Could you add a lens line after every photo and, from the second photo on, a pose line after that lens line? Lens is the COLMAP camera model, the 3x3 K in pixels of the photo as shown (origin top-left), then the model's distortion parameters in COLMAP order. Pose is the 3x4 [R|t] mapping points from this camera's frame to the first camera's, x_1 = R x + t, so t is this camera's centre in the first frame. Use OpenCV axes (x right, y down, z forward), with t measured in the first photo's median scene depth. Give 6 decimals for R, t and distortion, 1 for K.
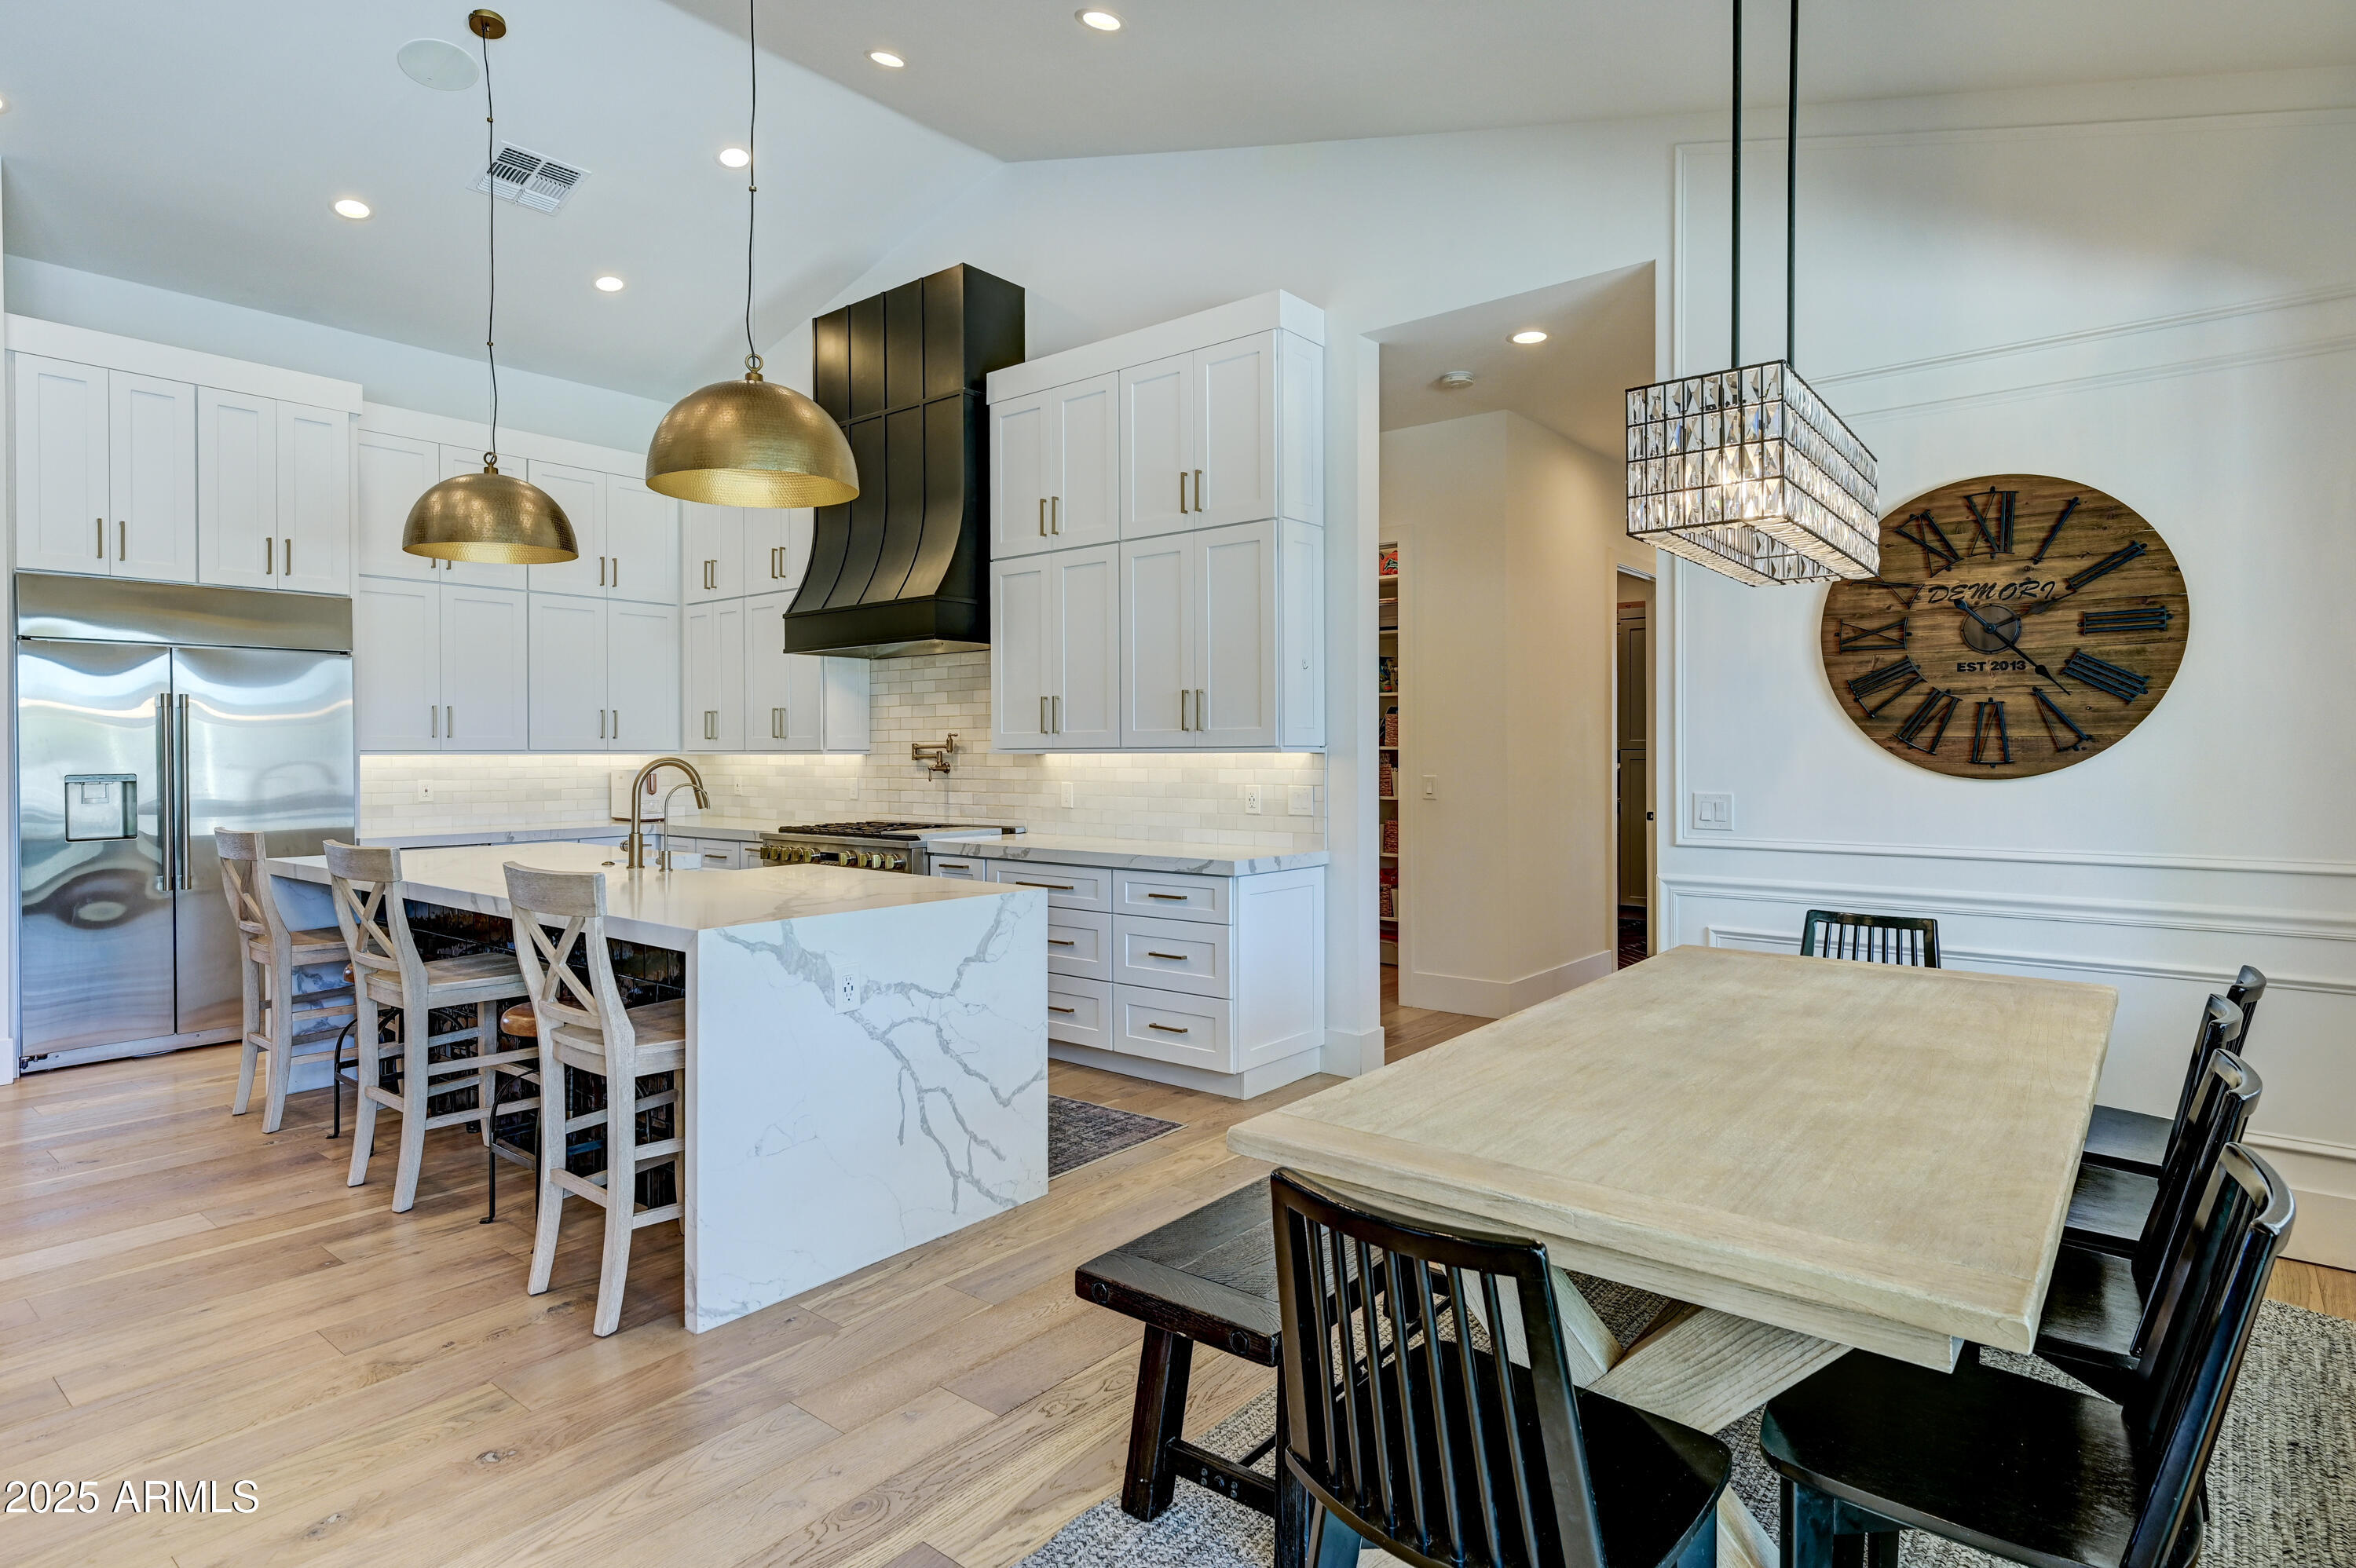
lens RADIAL K [[1240.3, 0, 1172.1], [0, 1240.3, 756.1], [0, 0, 1]] dist [0.010760, 0.000887]
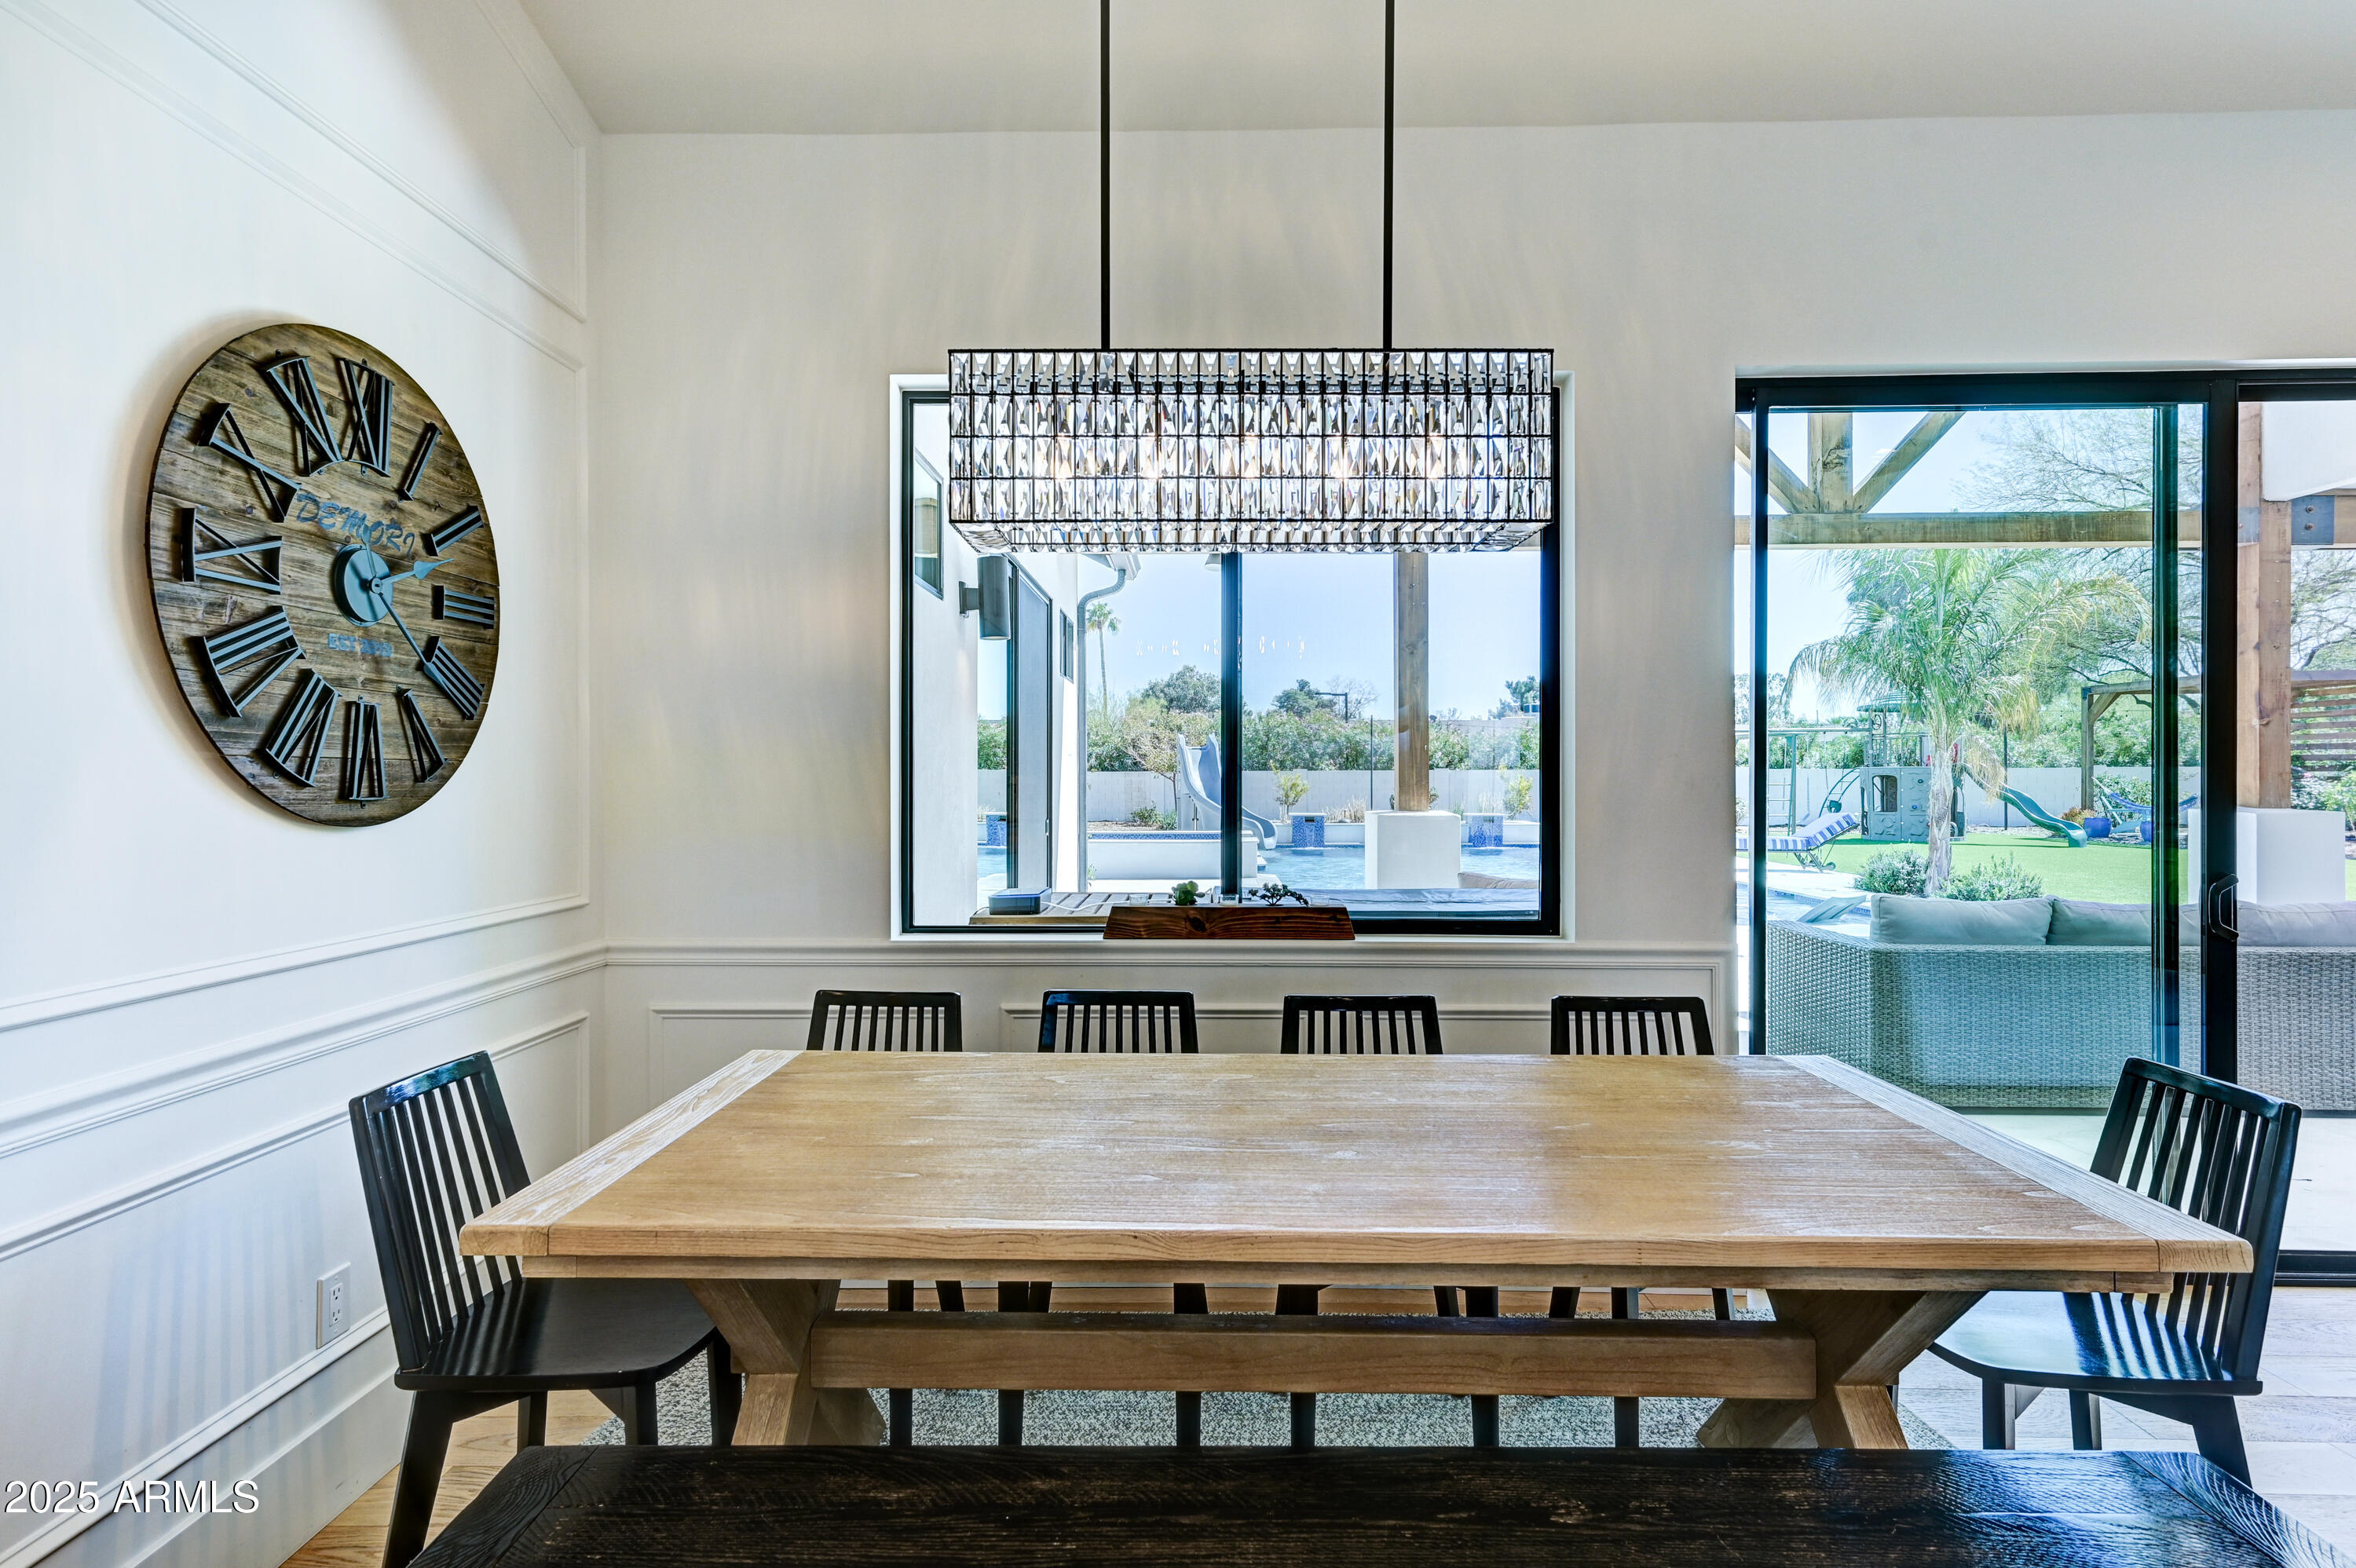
lens RADIAL K [[1224.8, 0, 1178.0], [0, 1224.8, 784.0], [0, 0, 1]] dist [0.006614, 0.000760]
pose [[-0.614880, -0.000819, 0.788620, -0.053419], [0.006818, 0.999957, 0.006354, -0.002715], [-0.788591, 0.009284, -0.614848, 0.709547]]
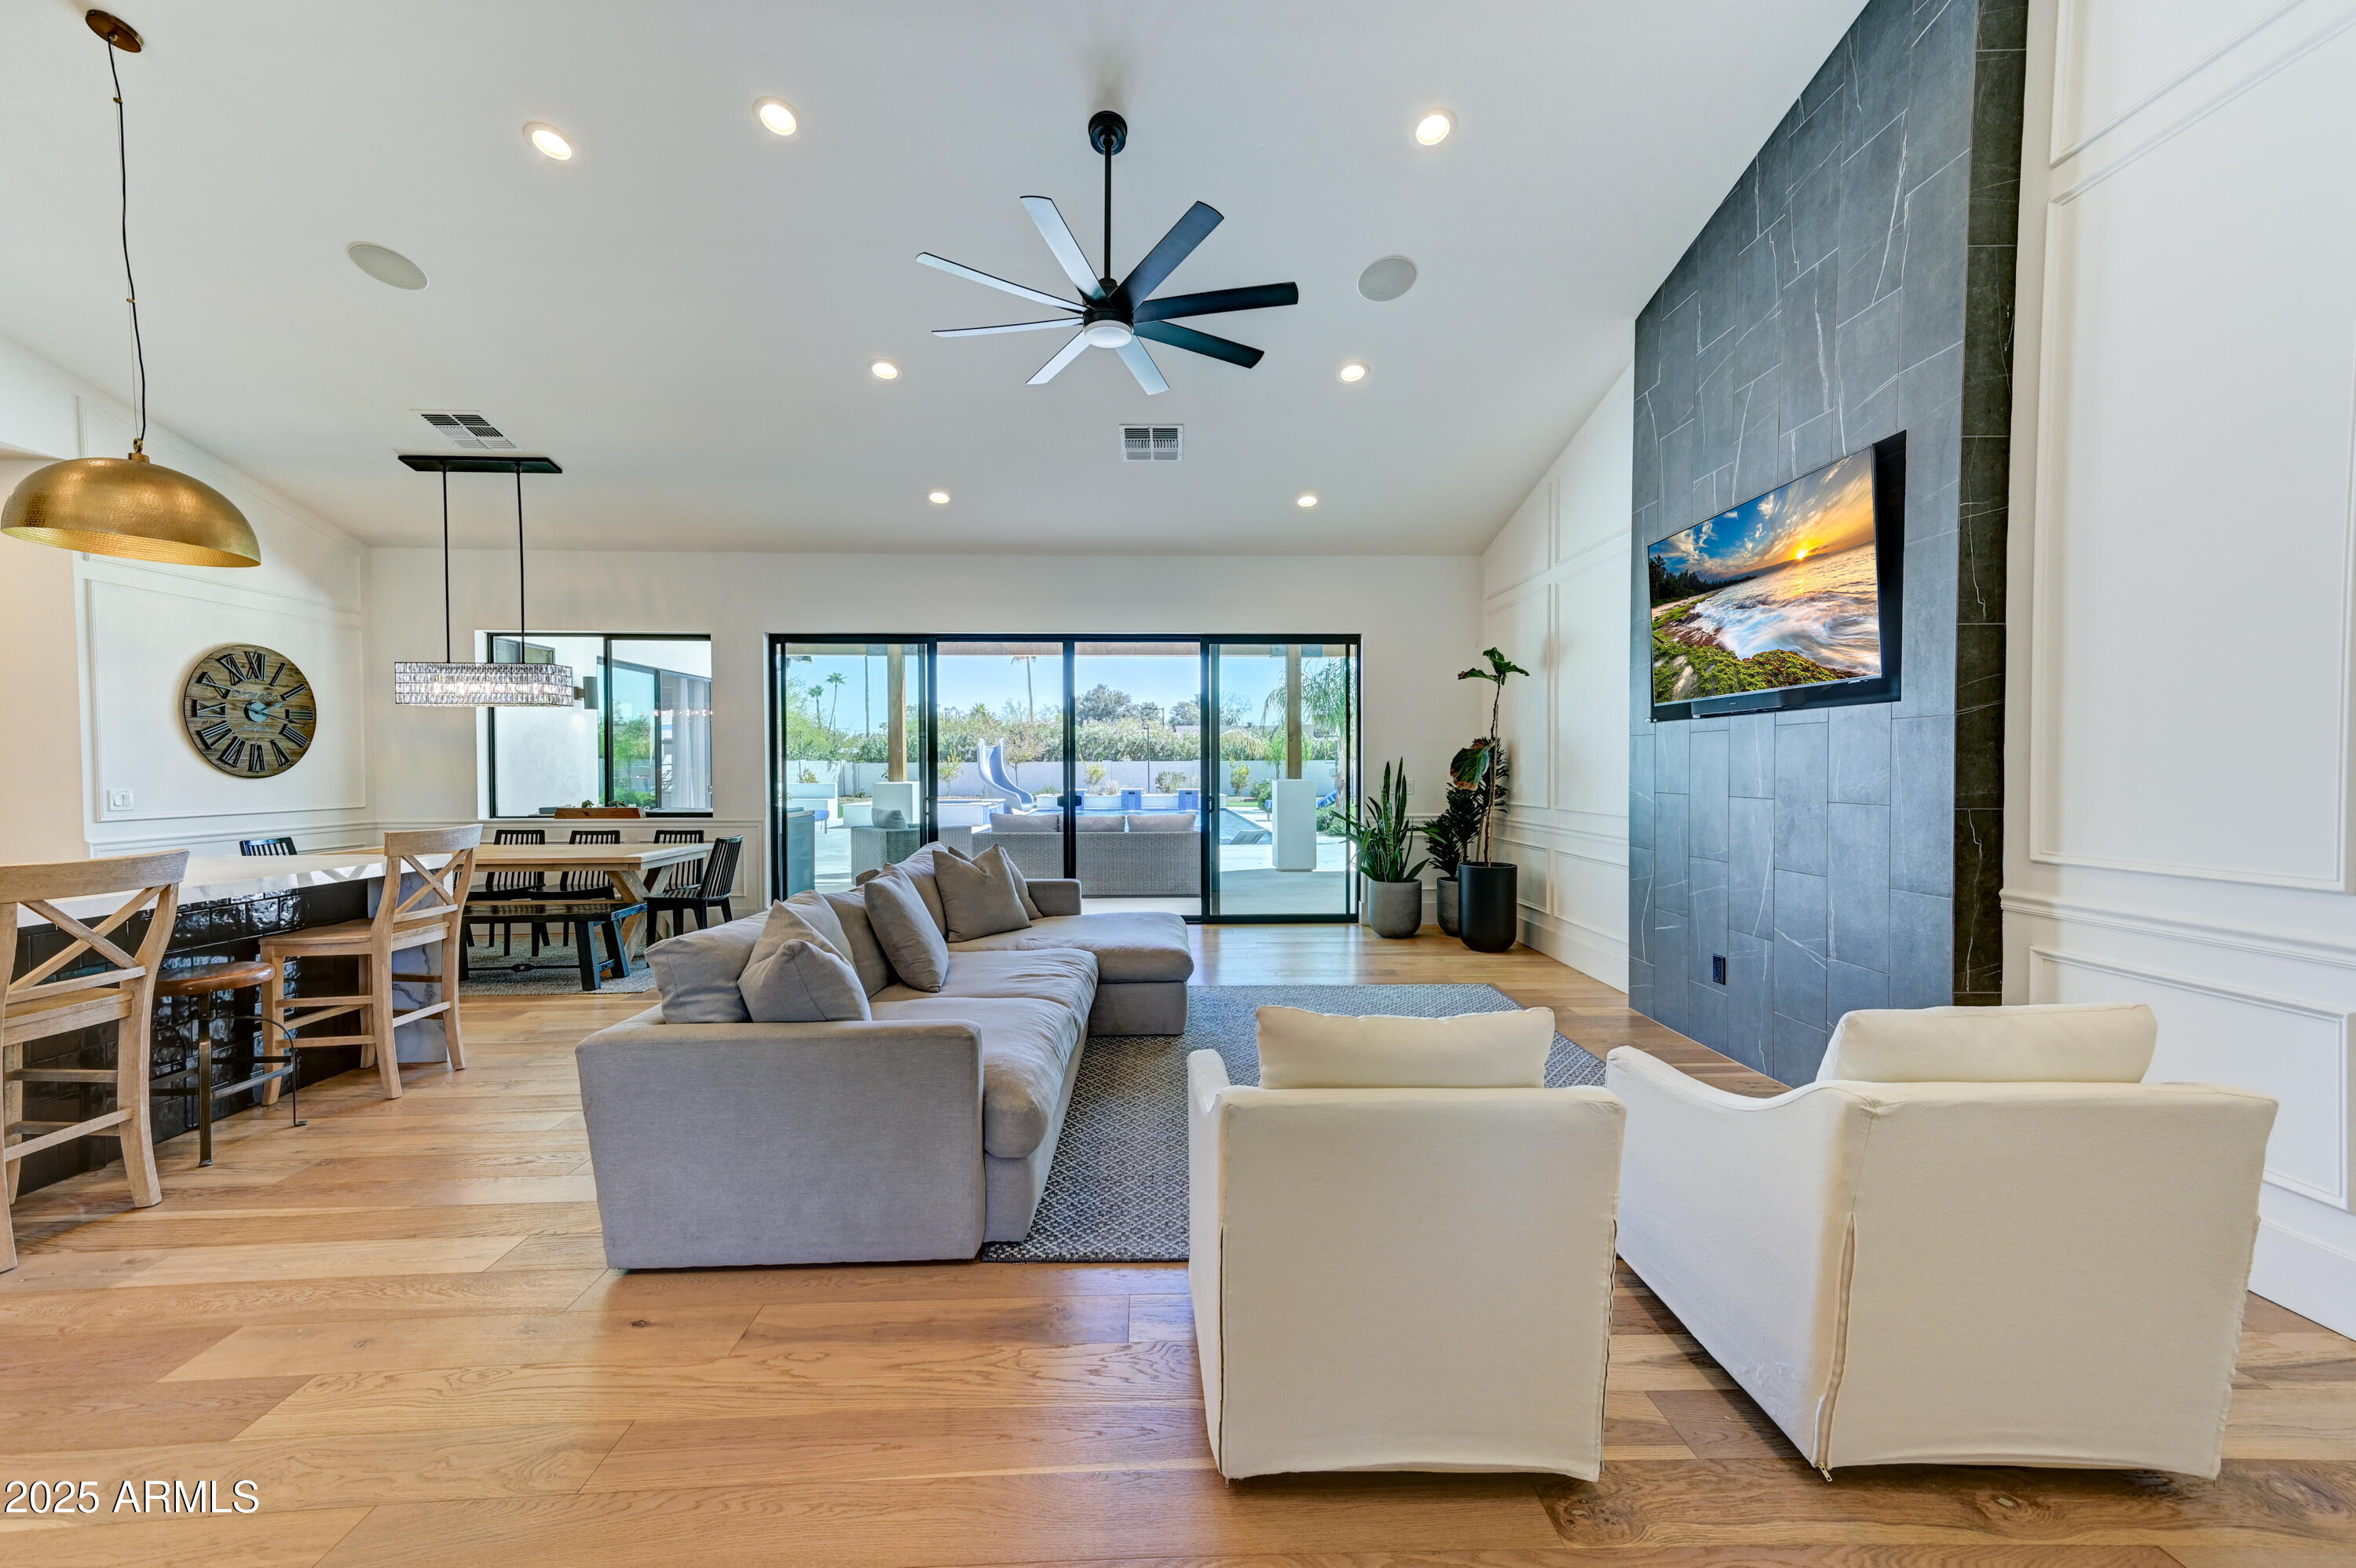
lens RADIAL K [[929.4, 0, 1178.0], [0, 929.4, 784.0], [0, 0, 1]] dist [0.030172, 0.000439]
pose [[-0.655596, -0.009429, 0.755053, -1.190249], [0.008424, 0.999768, 0.019800, 0.005826], [-0.755065, 0.019341, -0.655364, 0.587420]]
